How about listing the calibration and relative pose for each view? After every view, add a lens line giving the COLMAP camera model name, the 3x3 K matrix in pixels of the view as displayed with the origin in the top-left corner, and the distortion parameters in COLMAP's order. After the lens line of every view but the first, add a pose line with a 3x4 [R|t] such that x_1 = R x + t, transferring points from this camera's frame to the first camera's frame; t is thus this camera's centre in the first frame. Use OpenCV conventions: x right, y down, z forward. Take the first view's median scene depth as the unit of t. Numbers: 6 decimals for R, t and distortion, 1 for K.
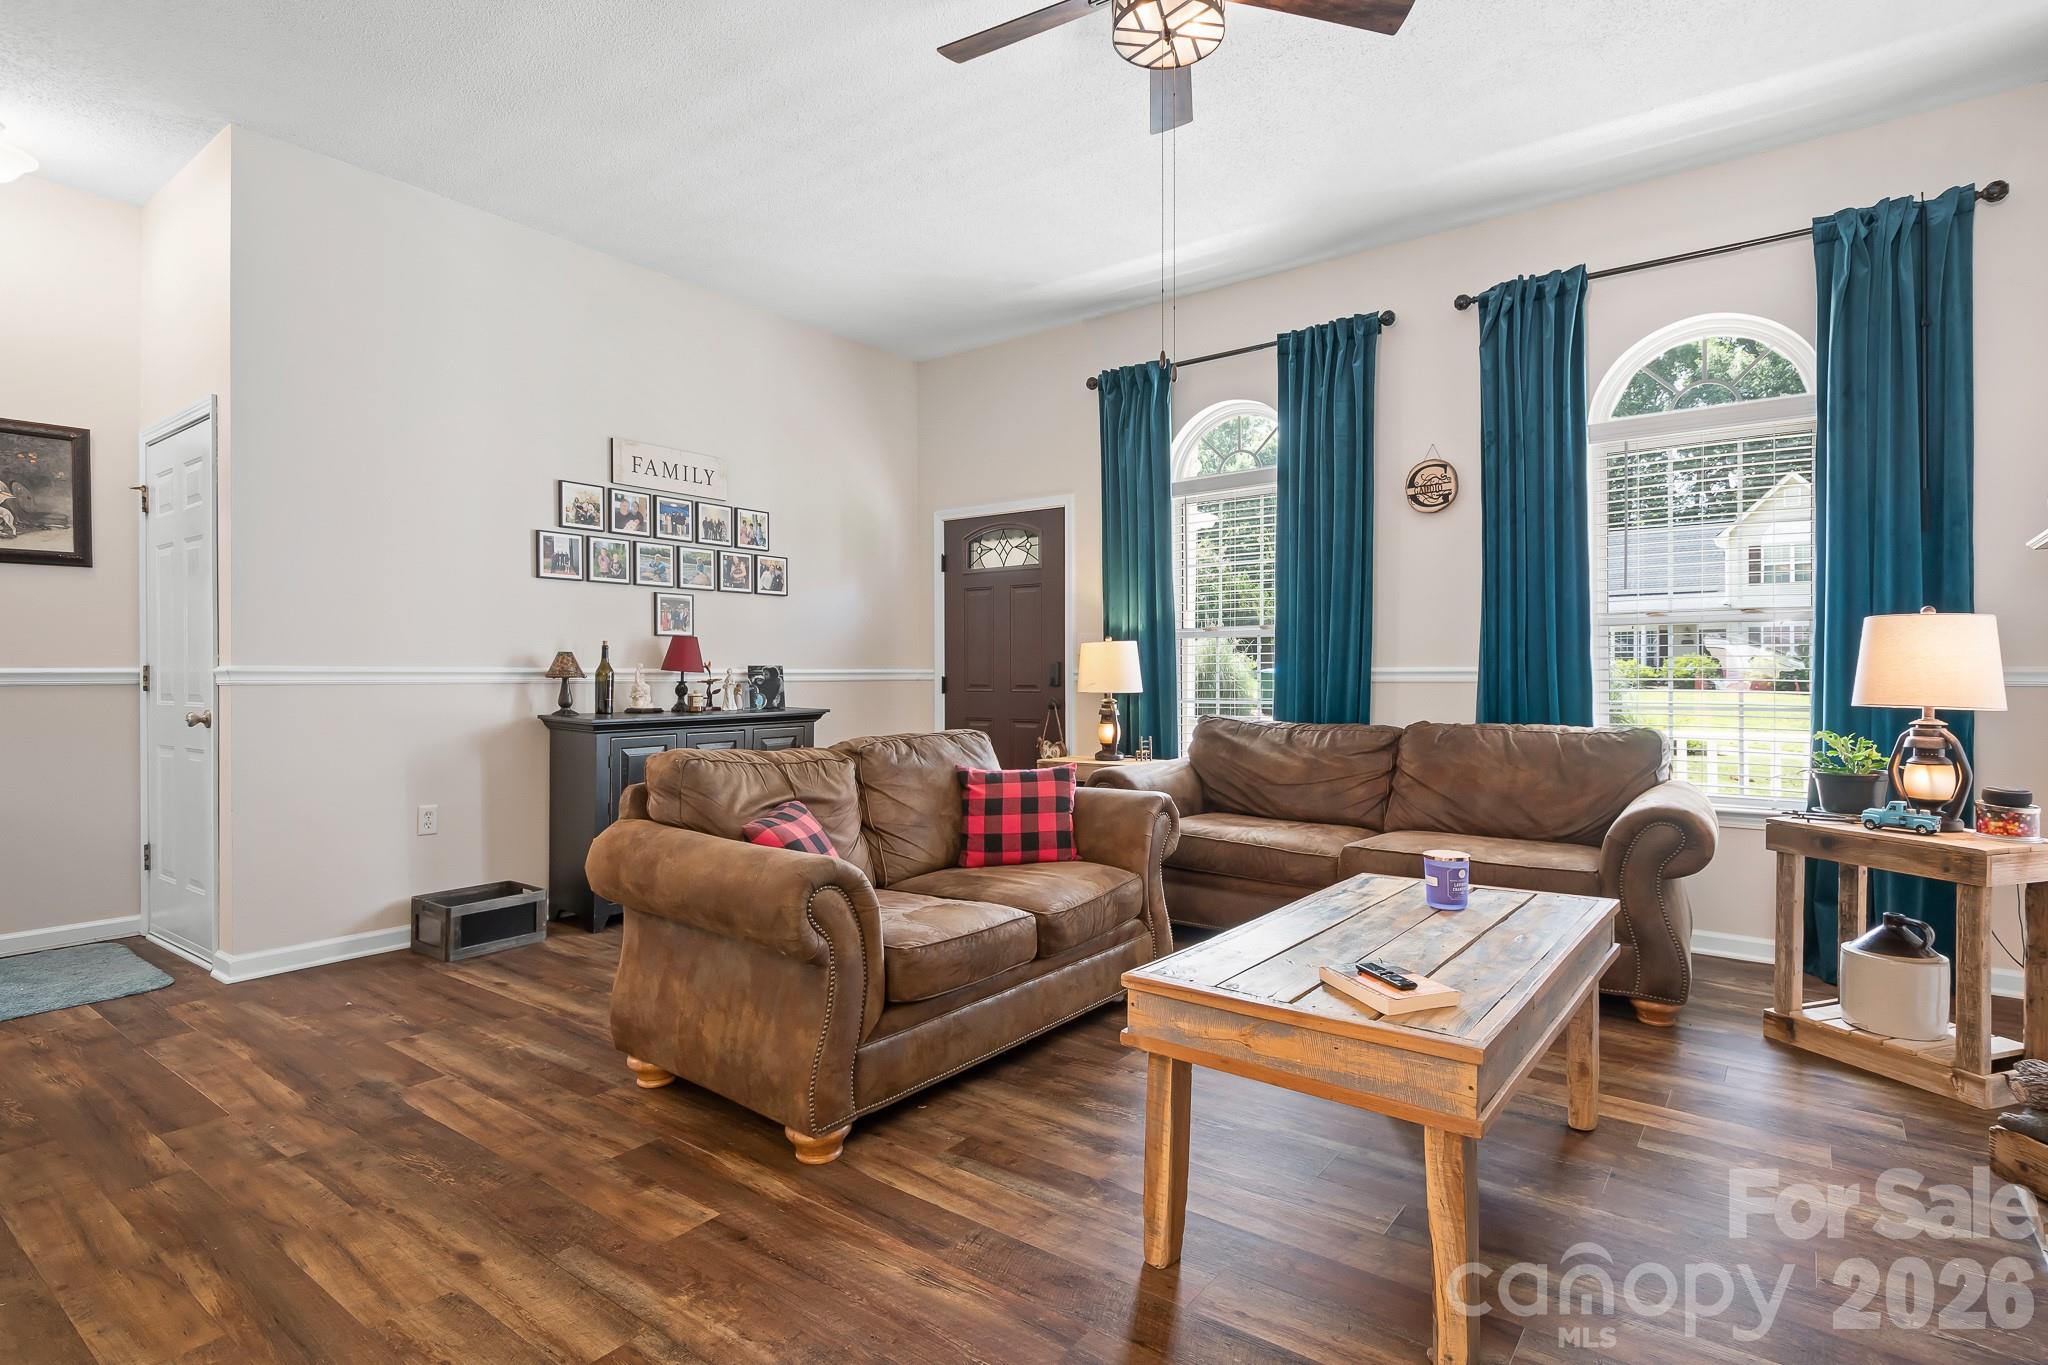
lens RADIAL K [[1053.4, 0, 1018.1], [0, 1053.4, 666.8], [0, 0, 1]] dist [0.012032, -0.001412]
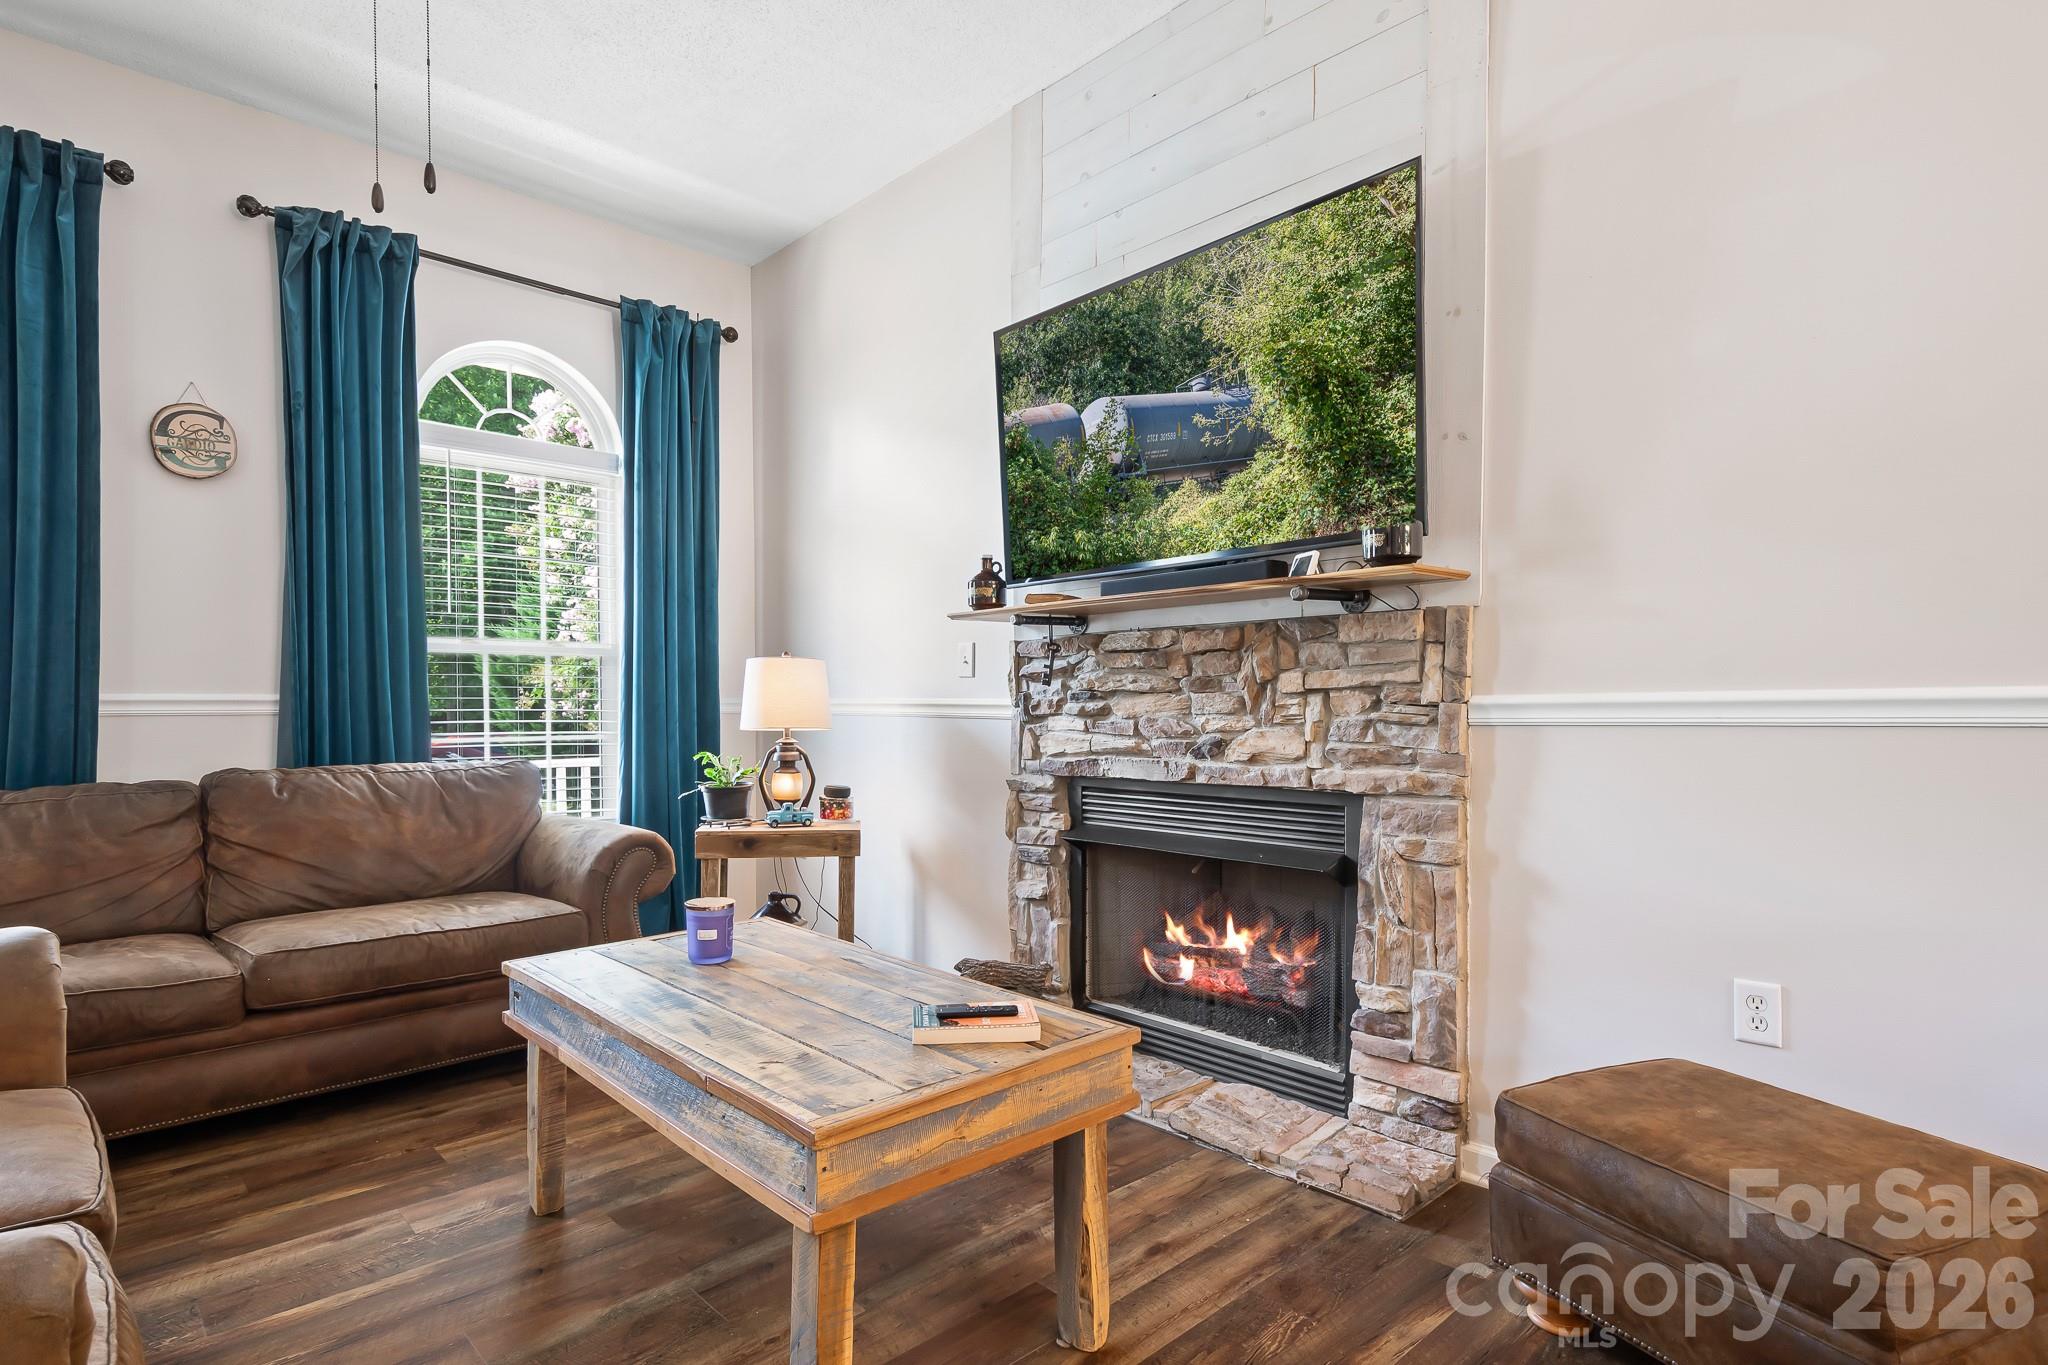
lens RADIAL K [[1053.4, 0, 1039.6], [0, 1053.4, 717.2], [0, 0, 1]] dist [0.012032, -0.001412]
pose [[0.157574, -0.005148, 0.987494, -0.289038], [-0.004184, 0.999974, 0.005881, 0.012099], [-0.987498, -0.005059, 0.157548, 0.401282]]
